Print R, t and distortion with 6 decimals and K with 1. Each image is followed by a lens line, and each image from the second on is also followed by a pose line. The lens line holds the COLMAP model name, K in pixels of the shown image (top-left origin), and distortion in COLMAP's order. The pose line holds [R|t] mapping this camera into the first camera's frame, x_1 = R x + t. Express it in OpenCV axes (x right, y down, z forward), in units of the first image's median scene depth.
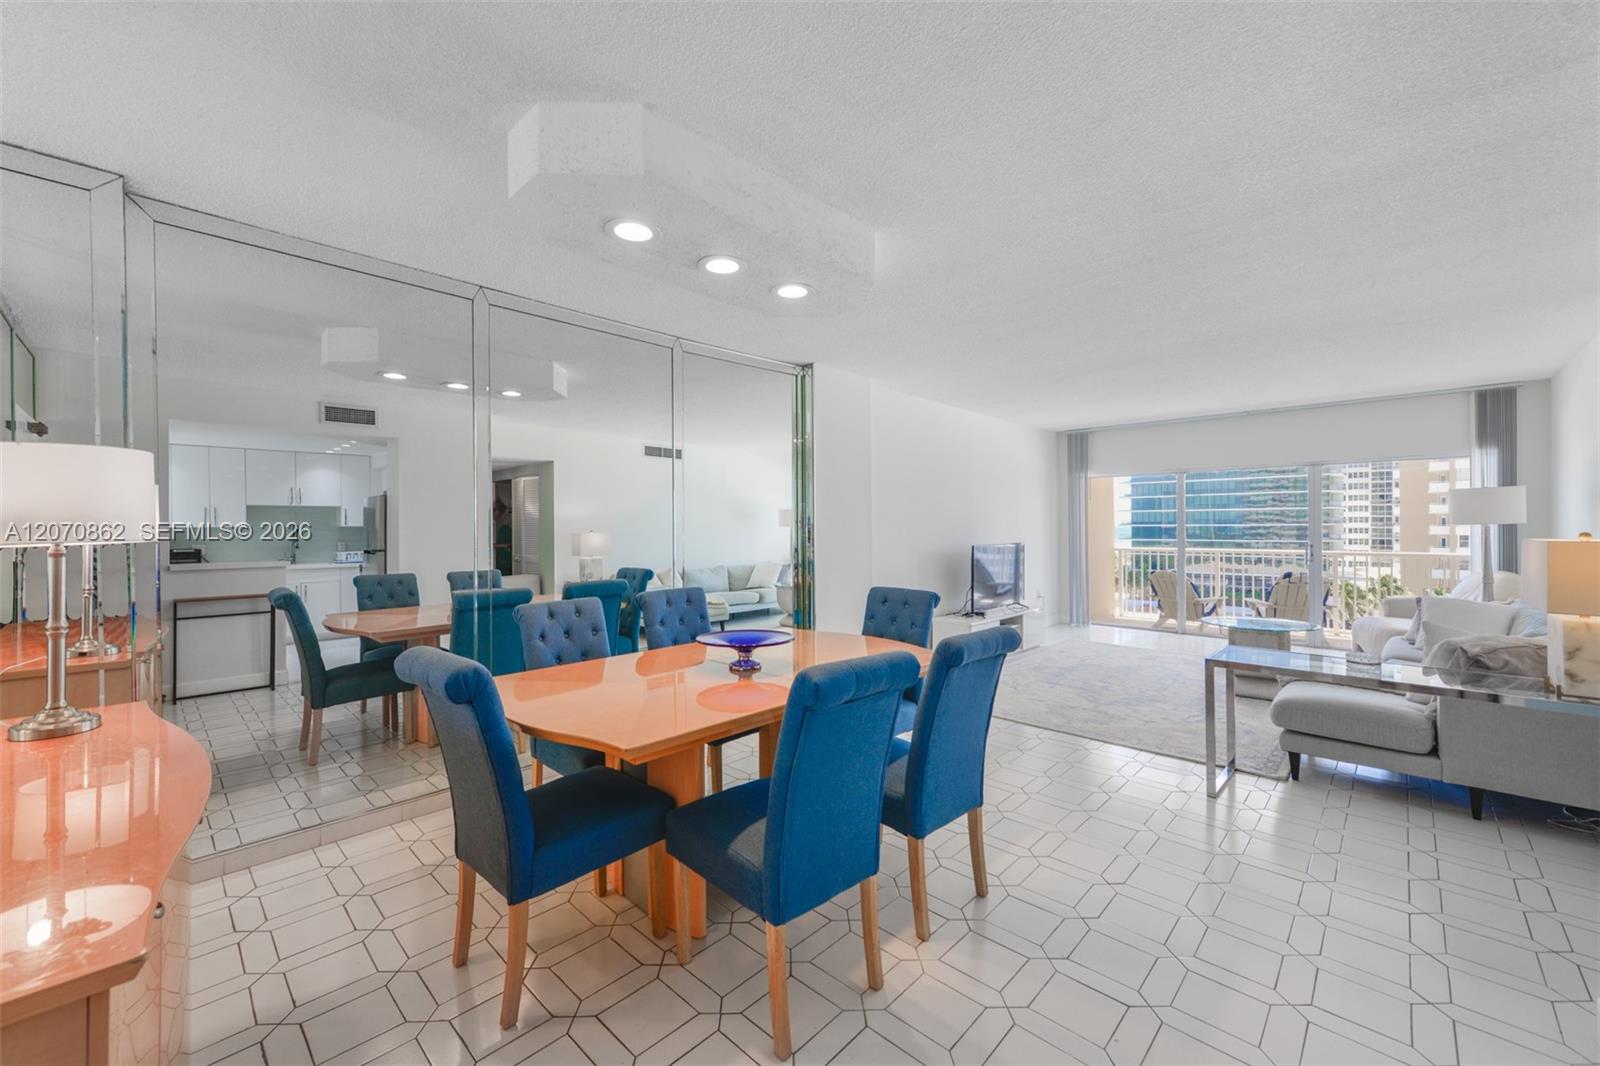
lens RADIAL K [[632.8, 0, 778.8], [0, 632.8, 531.1], [0, 0, 1]] dist [0.001774, -0.001299]
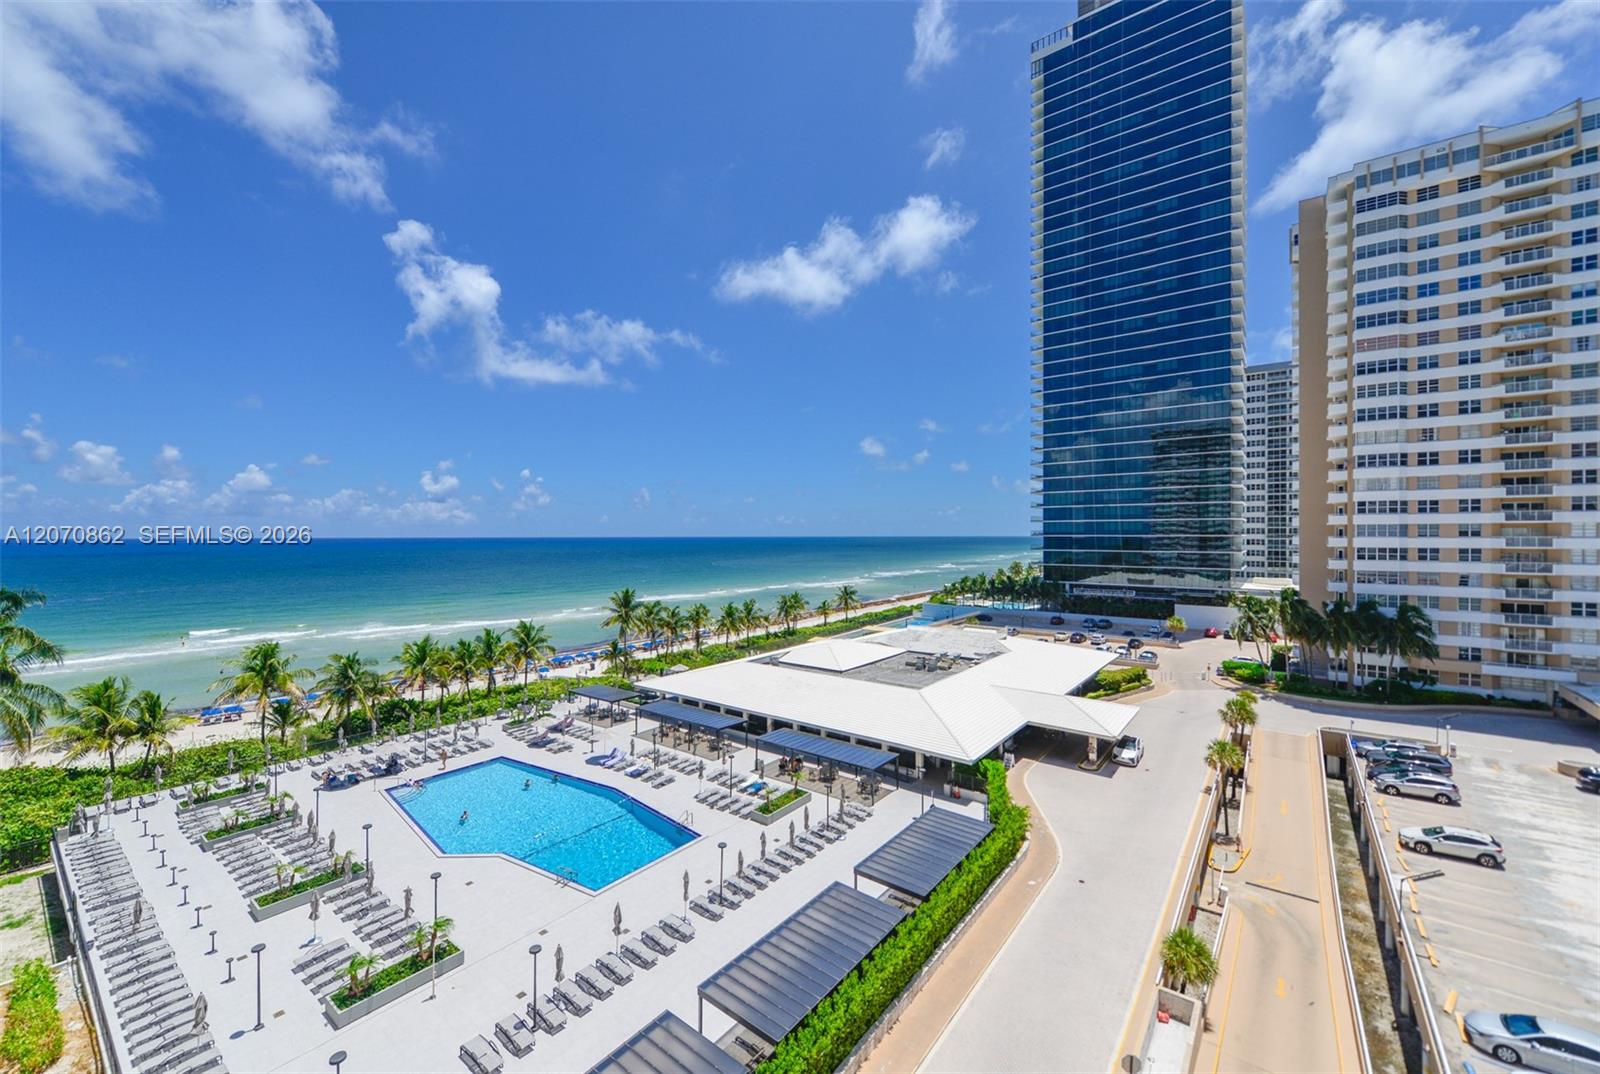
lens RADIAL K [[632.8, 0, 786.1], [0, 632.8, 539.8], [0, 0, 1]] dist [0.001774, -0.001299]
pose [[0.993651, 0.003797, 0.112441, 0.060564], [-0.003619, 0.999992, -0.001783, 0.000283], [-0.112447, 0.001365, 0.993657, 0.084373]]
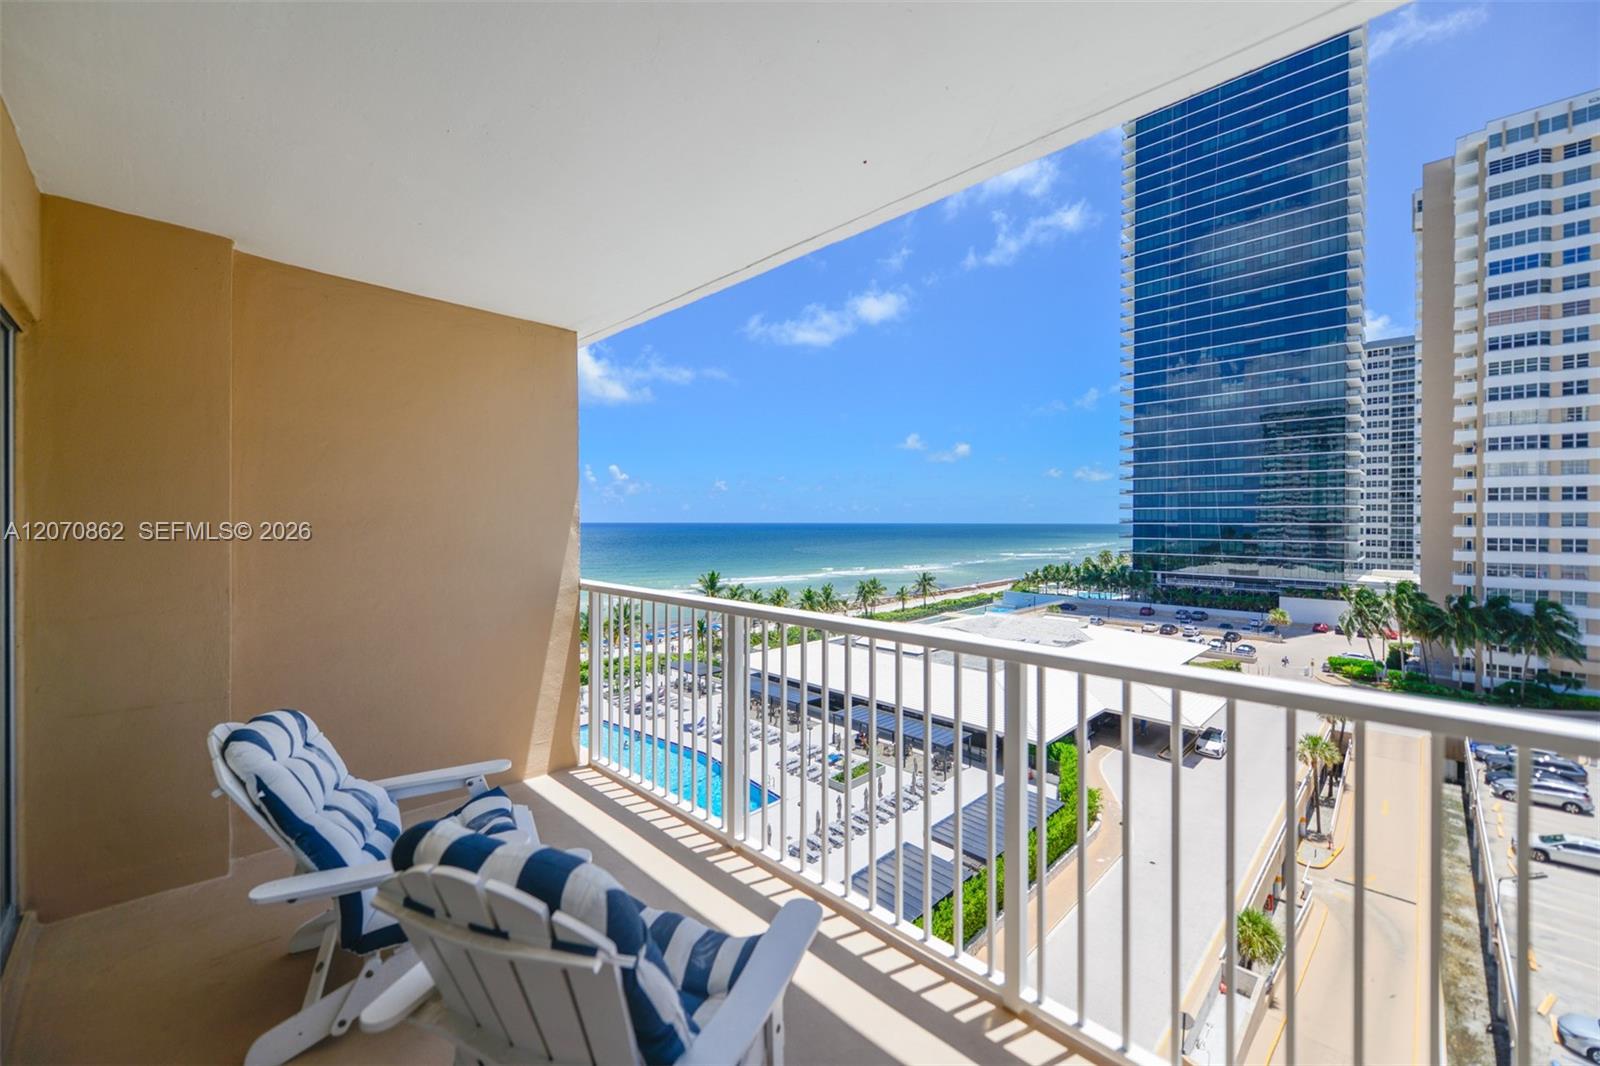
lens RADIAL K [[632.8, 0, 784.6], [0, 632.8, 525.8], [0, 0, 1]] dist [0.001774, -0.001299]
pose [[0.999840, 0.008947, -0.015482, 0.059779], [-0.008975, 0.999958, -0.001742, 0.000605], [0.015466, 0.001880, 0.999879, 0.056527]]
